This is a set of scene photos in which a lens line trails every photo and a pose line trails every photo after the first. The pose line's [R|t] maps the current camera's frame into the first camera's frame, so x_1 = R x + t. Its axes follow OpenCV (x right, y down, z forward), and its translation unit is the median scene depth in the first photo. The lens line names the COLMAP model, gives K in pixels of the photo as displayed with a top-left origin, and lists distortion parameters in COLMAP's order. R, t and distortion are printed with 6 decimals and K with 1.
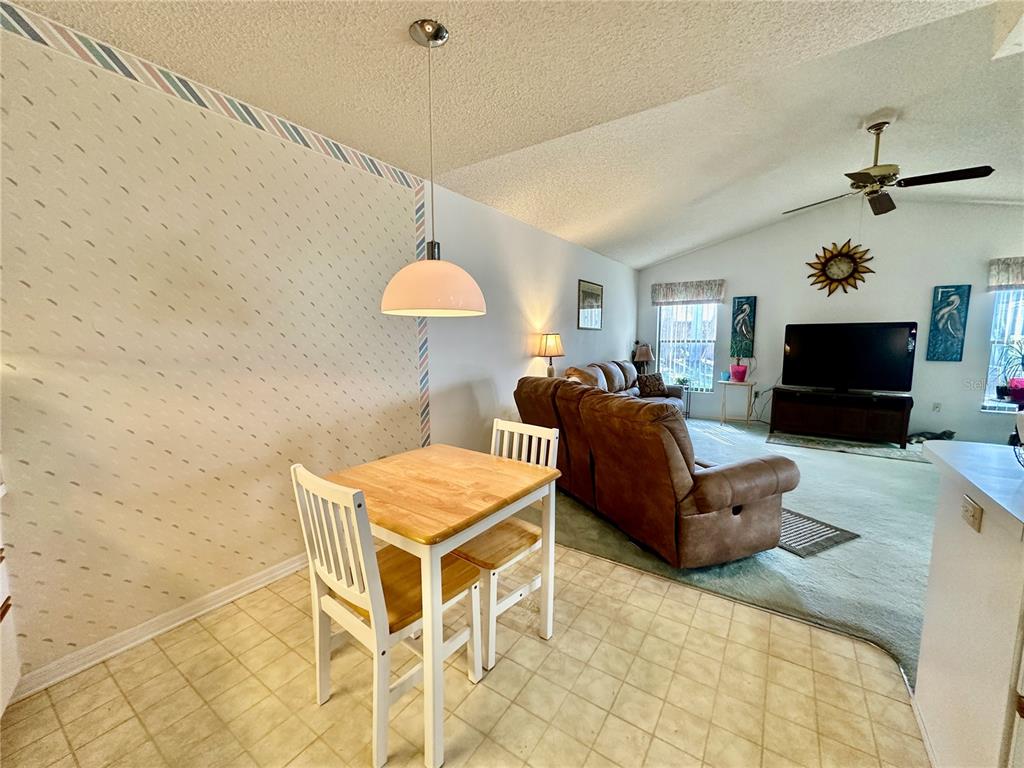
lens RADIAL K [[408.0, 0, 510.6], [0, 408.0, 384.1], [0, 0, 1]] dist [-0.007054, 0.001432]
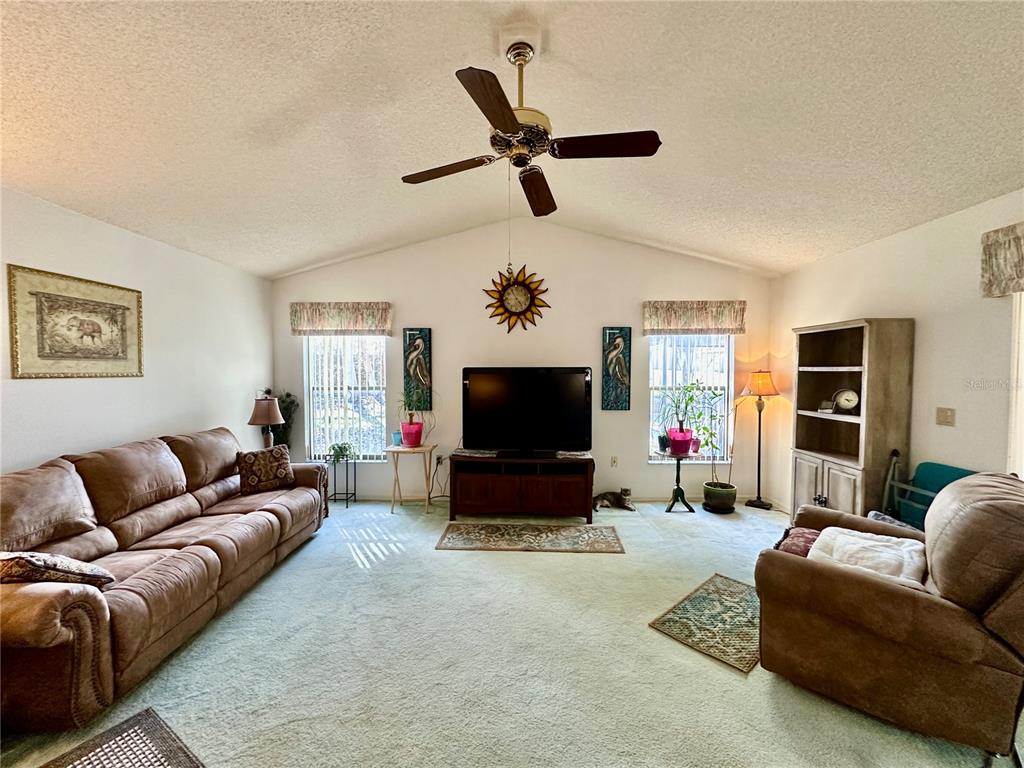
lens RADIAL K [[408.0, 0, 508.7], [0, 408.0, 380.7], [0, 0, 1]] dist [-0.007054, 0.001432]
pose [[0.836442, -0.013762, 0.547883, 0.352576], [0.059217, 0.996101, -0.065385, -0.071296], [-0.544847, 0.087135, 0.833996, 0.347801]]
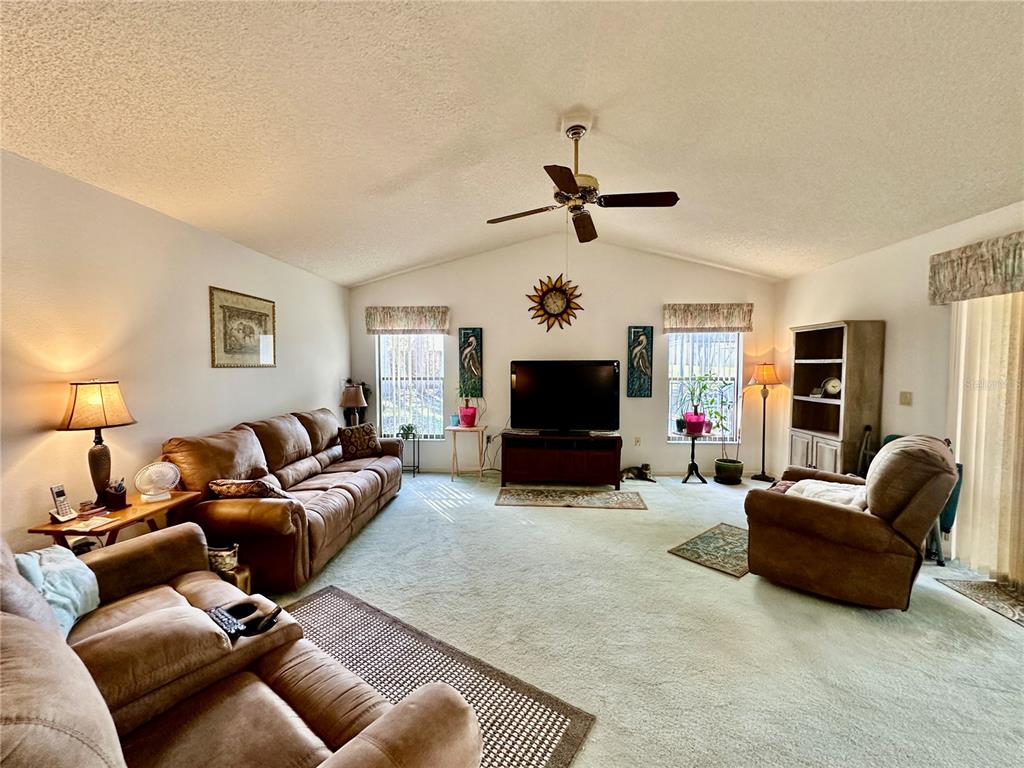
lens RADIAL K [[408.0, 0, 509.0], [0, 408.0, 382.0], [0, 0, 1]] dist [-0.007054, 0.001432]
pose [[0.857015, -0.020347, 0.514889, 0.221635], [0.055961, 0.996985, -0.053746, -0.054145], [-0.512244, 0.074875, 0.855570, 0.250629]]
